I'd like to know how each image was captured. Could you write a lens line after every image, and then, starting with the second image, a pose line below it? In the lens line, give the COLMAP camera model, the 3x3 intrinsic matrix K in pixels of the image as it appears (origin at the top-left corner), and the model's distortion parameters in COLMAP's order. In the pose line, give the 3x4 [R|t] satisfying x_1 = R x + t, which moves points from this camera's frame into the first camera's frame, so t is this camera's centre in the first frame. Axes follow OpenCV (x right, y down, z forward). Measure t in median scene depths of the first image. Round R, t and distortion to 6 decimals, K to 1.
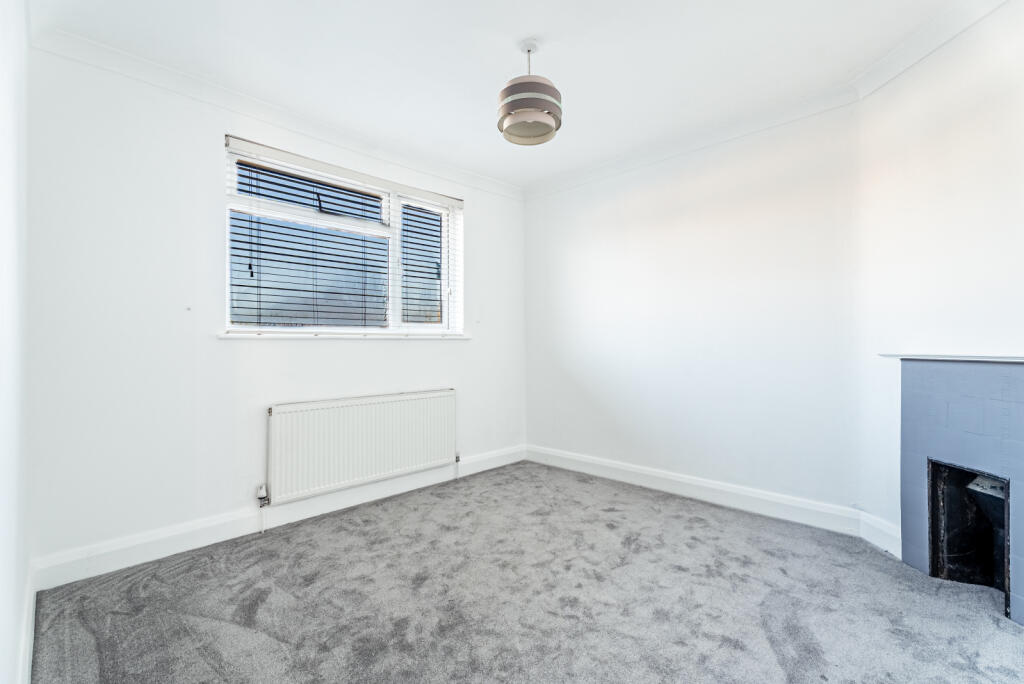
lens RADIAL K [[458.1, 0, 514.6], [0, 458.1, 337.3], [0, 0, 1]] dist [0.002945, 0.000370]
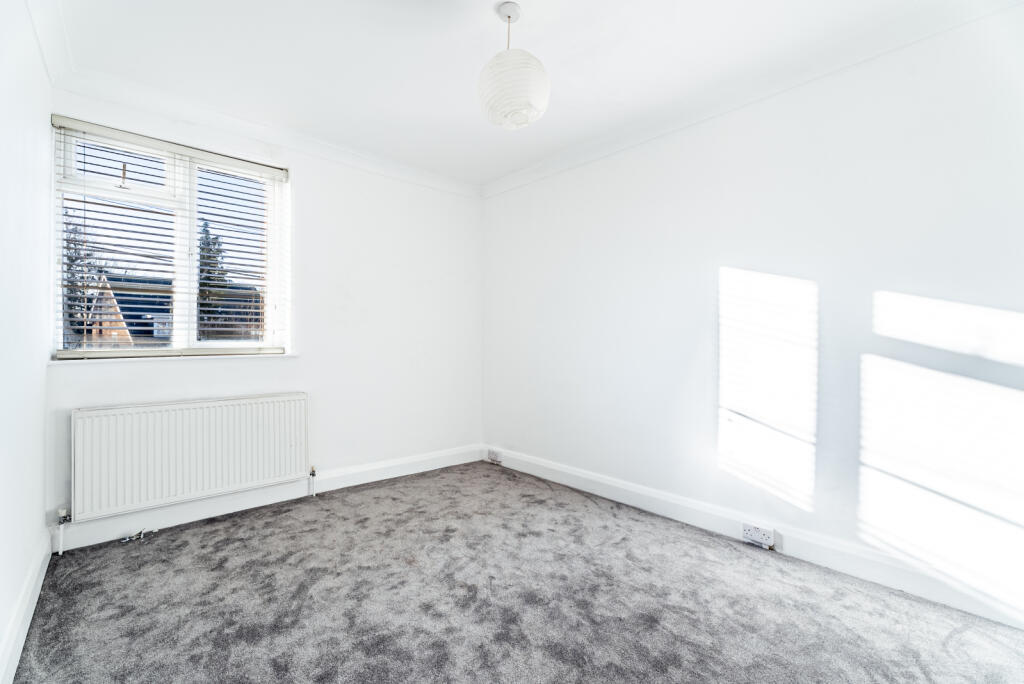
lens RADIAL K [[458.1, 0, 509.3], [0, 458.1, 345.0], [0, 0, 1]] dist [0.002945, 0.000370]
pose [[0.998446, 0.020534, -0.051815, 0.328943], [-0.018228, 0.998839, 0.044593, -0.027983], [0.052670, -0.043579, 0.997661, 0.179080]]
